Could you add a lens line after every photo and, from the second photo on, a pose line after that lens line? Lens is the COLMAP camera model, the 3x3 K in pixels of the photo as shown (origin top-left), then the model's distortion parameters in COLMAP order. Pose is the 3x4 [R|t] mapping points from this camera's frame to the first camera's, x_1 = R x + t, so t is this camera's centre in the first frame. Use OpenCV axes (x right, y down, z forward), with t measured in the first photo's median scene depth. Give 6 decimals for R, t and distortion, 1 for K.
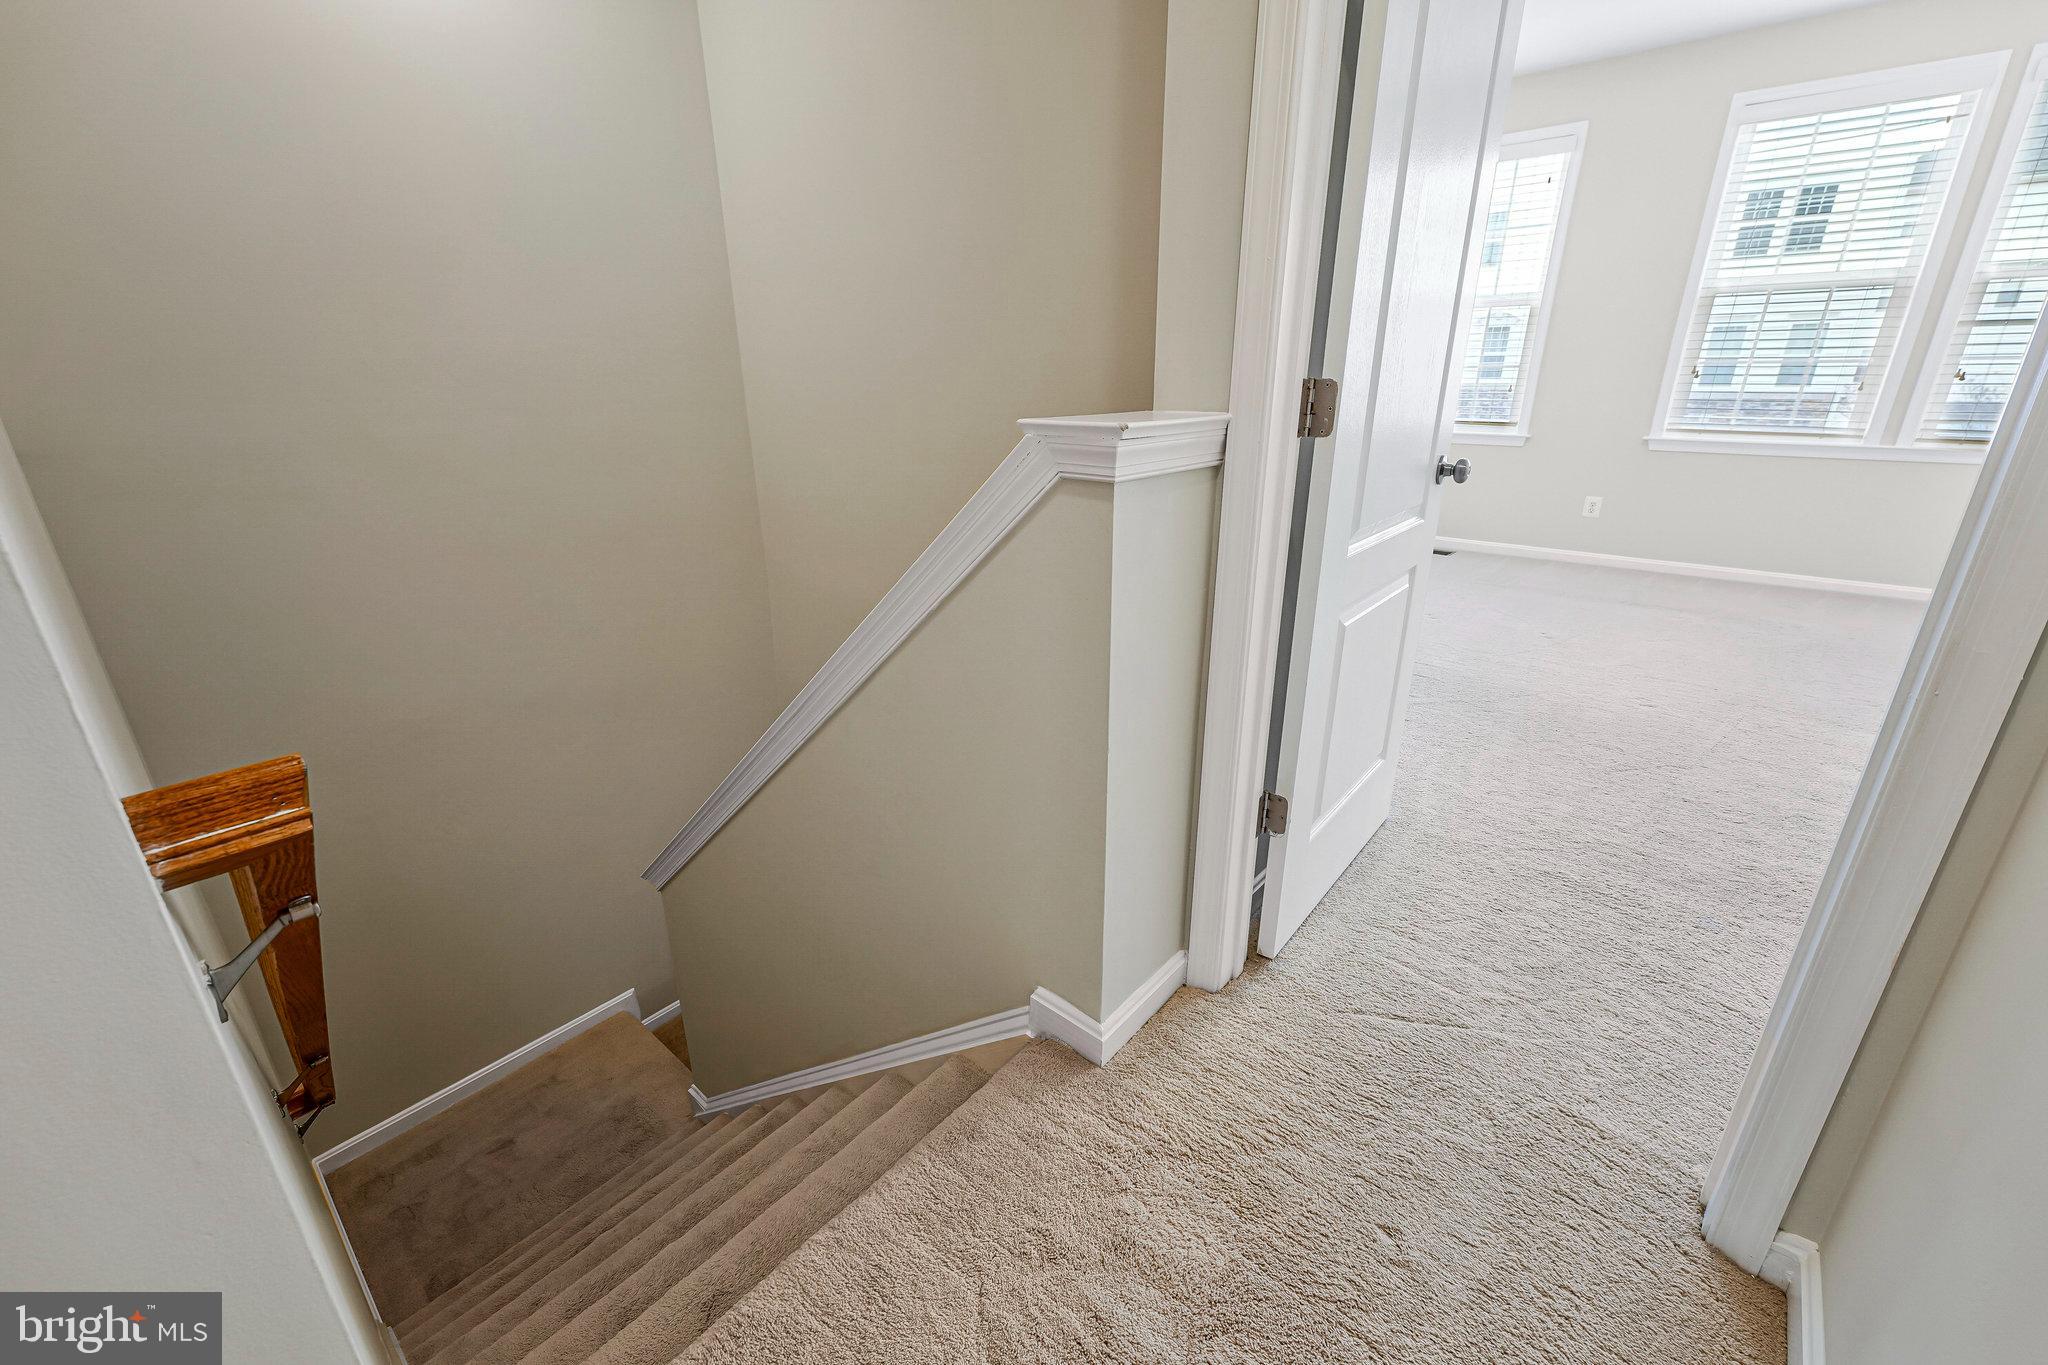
lens RADIAL K [[841.9, 0, 1014.9], [0, 841.9, 702.0], [0, 0, 1]] dist [-0.002814, 0.000007]
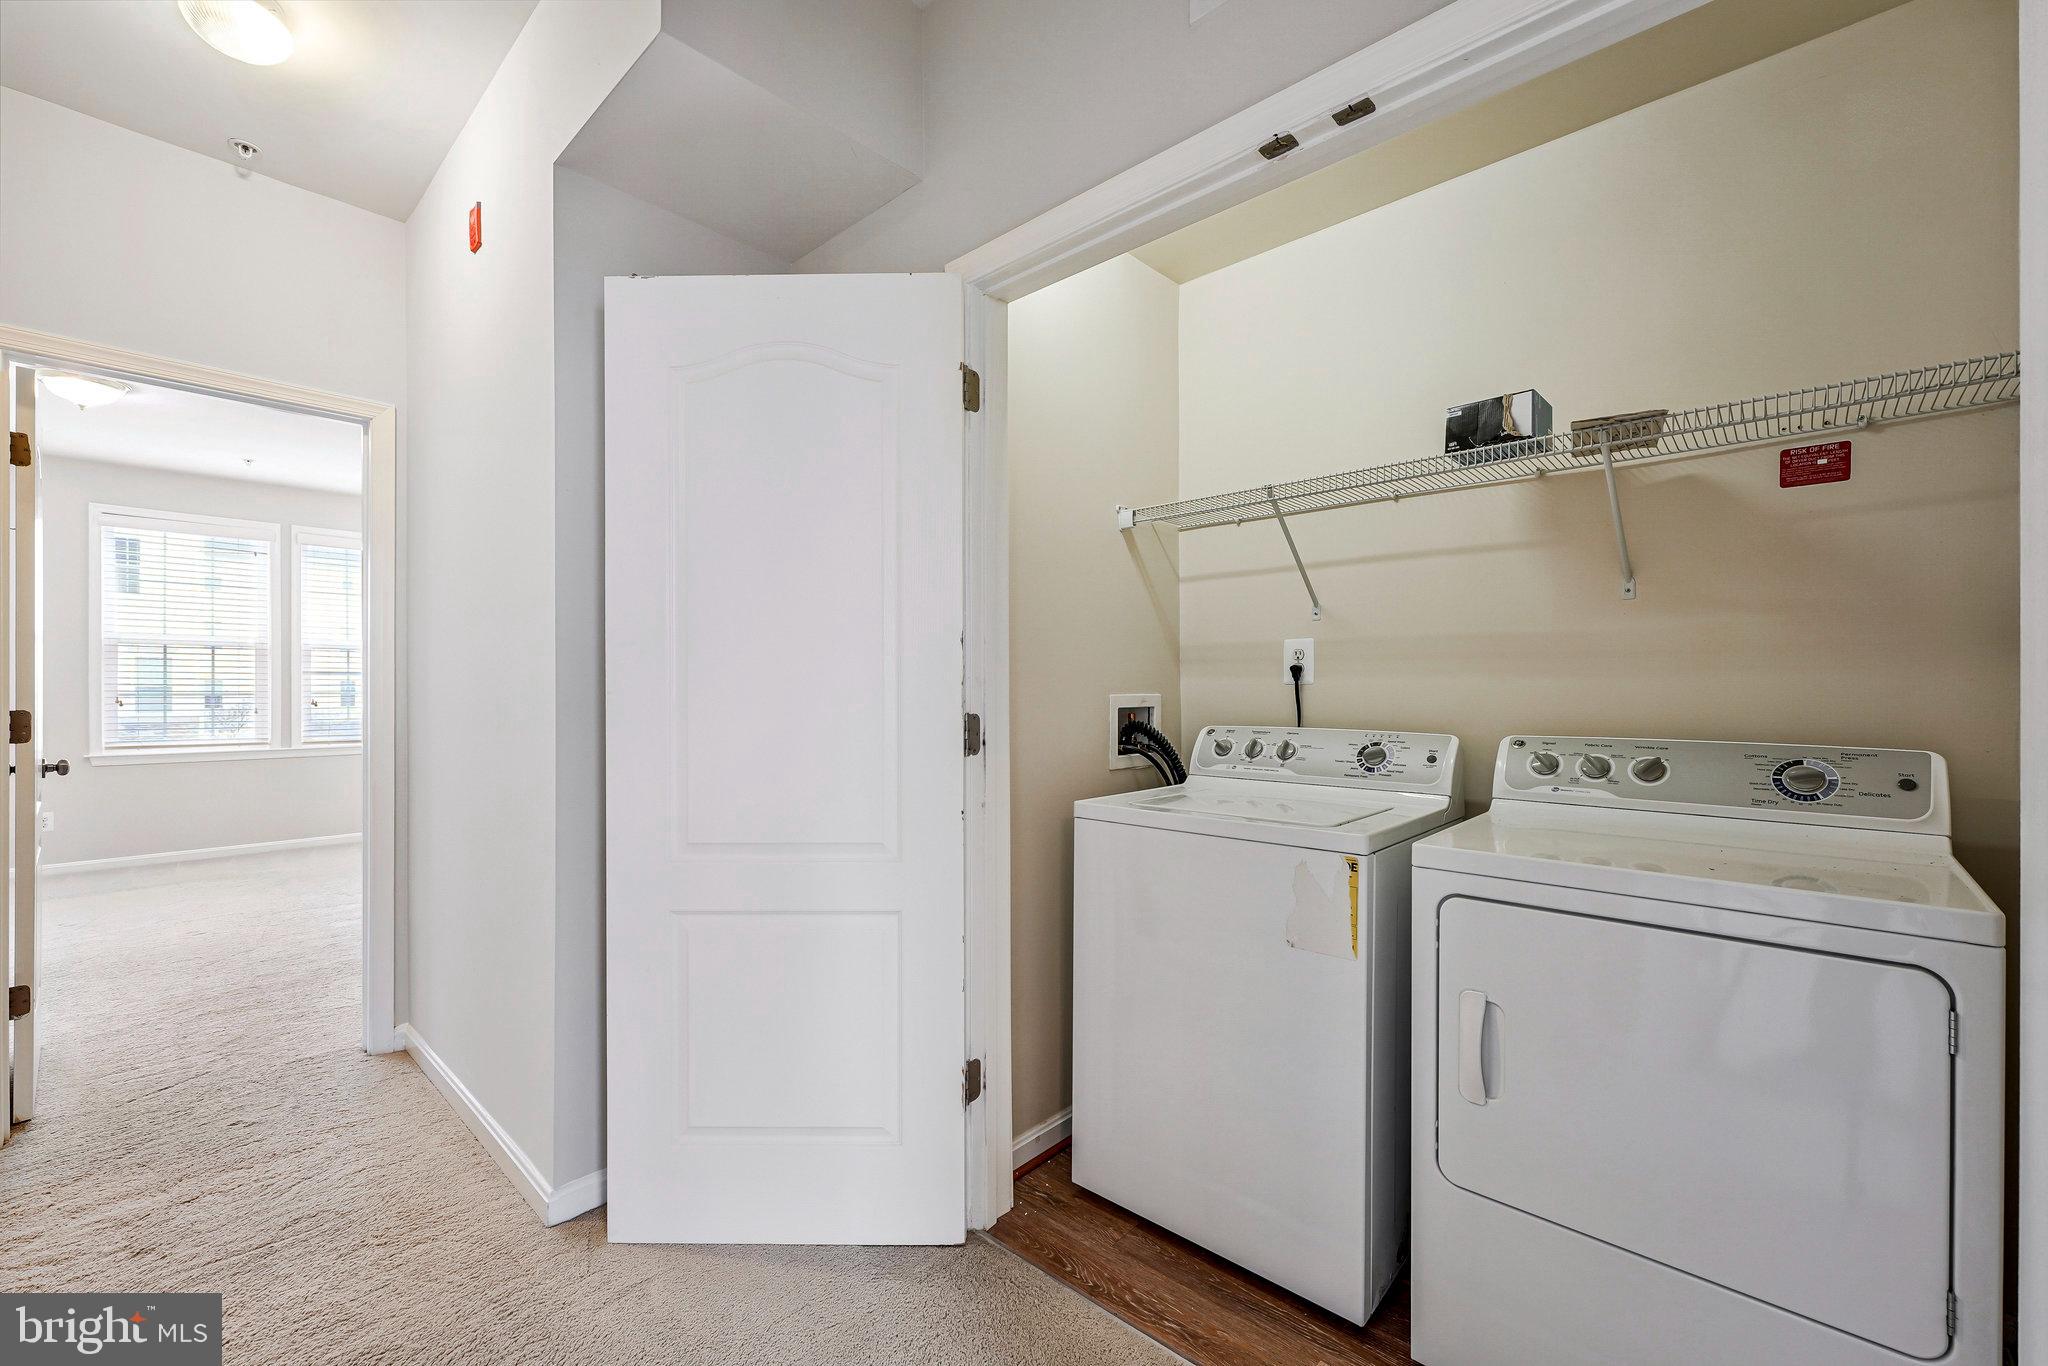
lens RADIAL K [[841.9, 0, 1023.1], [0, 841.9, 689.3], [0, 0, 1]] dist [-0.002814, 0.000007]
pose [[0.046519, 0.011494, 0.998851, -0.408259], [0.365225, 0.930506, -0.027717, 0.121332], [-0.929756, 0.366095, 0.039089, -0.324986]]
